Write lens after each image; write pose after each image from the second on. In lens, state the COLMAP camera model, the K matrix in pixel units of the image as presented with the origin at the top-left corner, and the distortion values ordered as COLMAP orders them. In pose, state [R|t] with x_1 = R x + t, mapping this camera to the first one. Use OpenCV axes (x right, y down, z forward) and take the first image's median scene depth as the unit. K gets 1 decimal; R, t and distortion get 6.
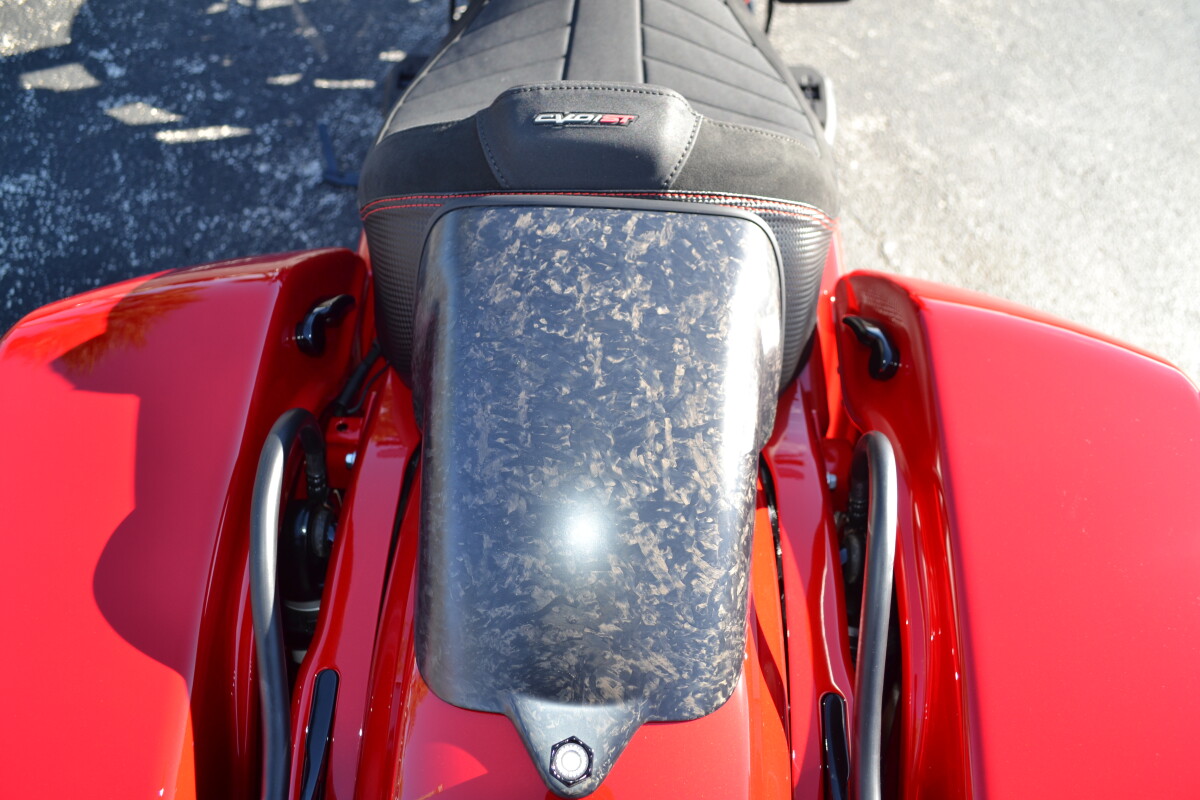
lens RADIAL K [[944.5, 0, 594.3], [0, 944.5, 399.7], [0, 0, 1]] dist [-0.057788, 0.002744]
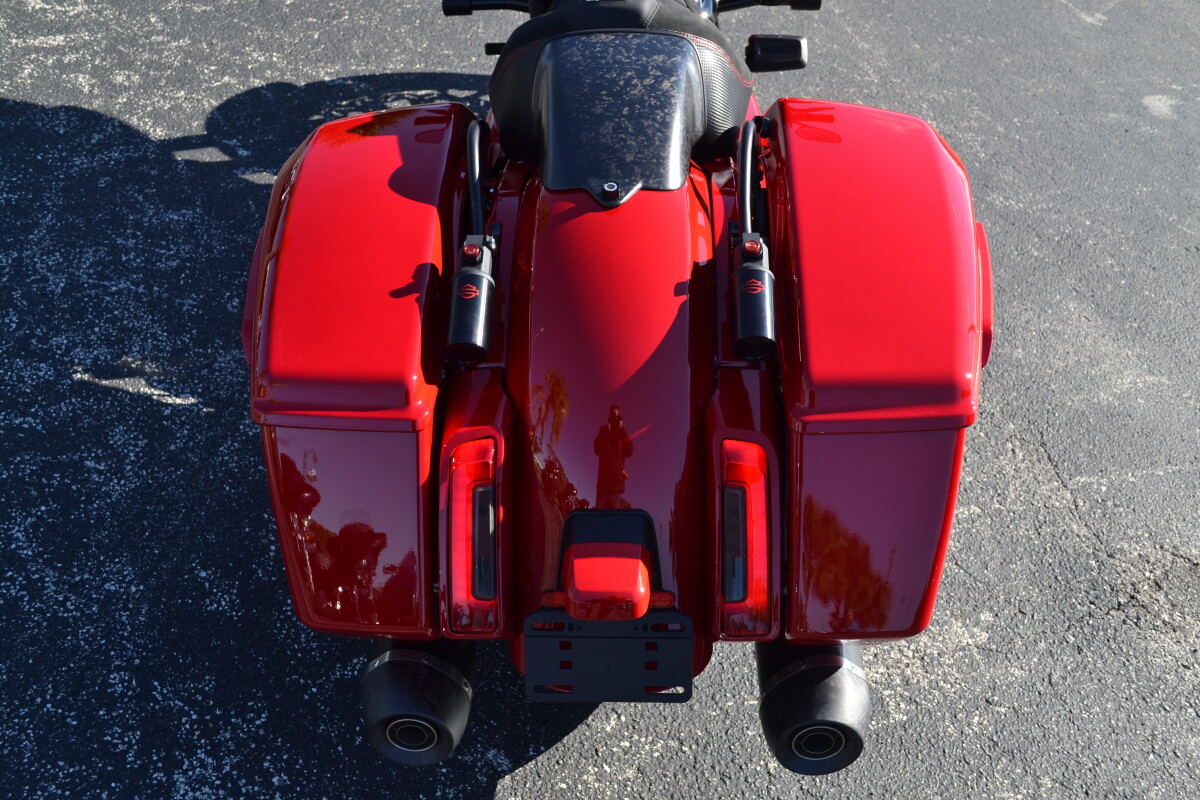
lens RADIAL K [[1243.9, 0, 603.2], [0, 1243.9, 400.0], [0, 0, 1]] dist [0.002452, 0.000000]
pose [[0.999162, -0.035071, -0.021084, 0.002324], [0.027021, 0.952388, -0.303688, 0.549895], [0.030730, 0.302863, 0.952538, -0.564796]]
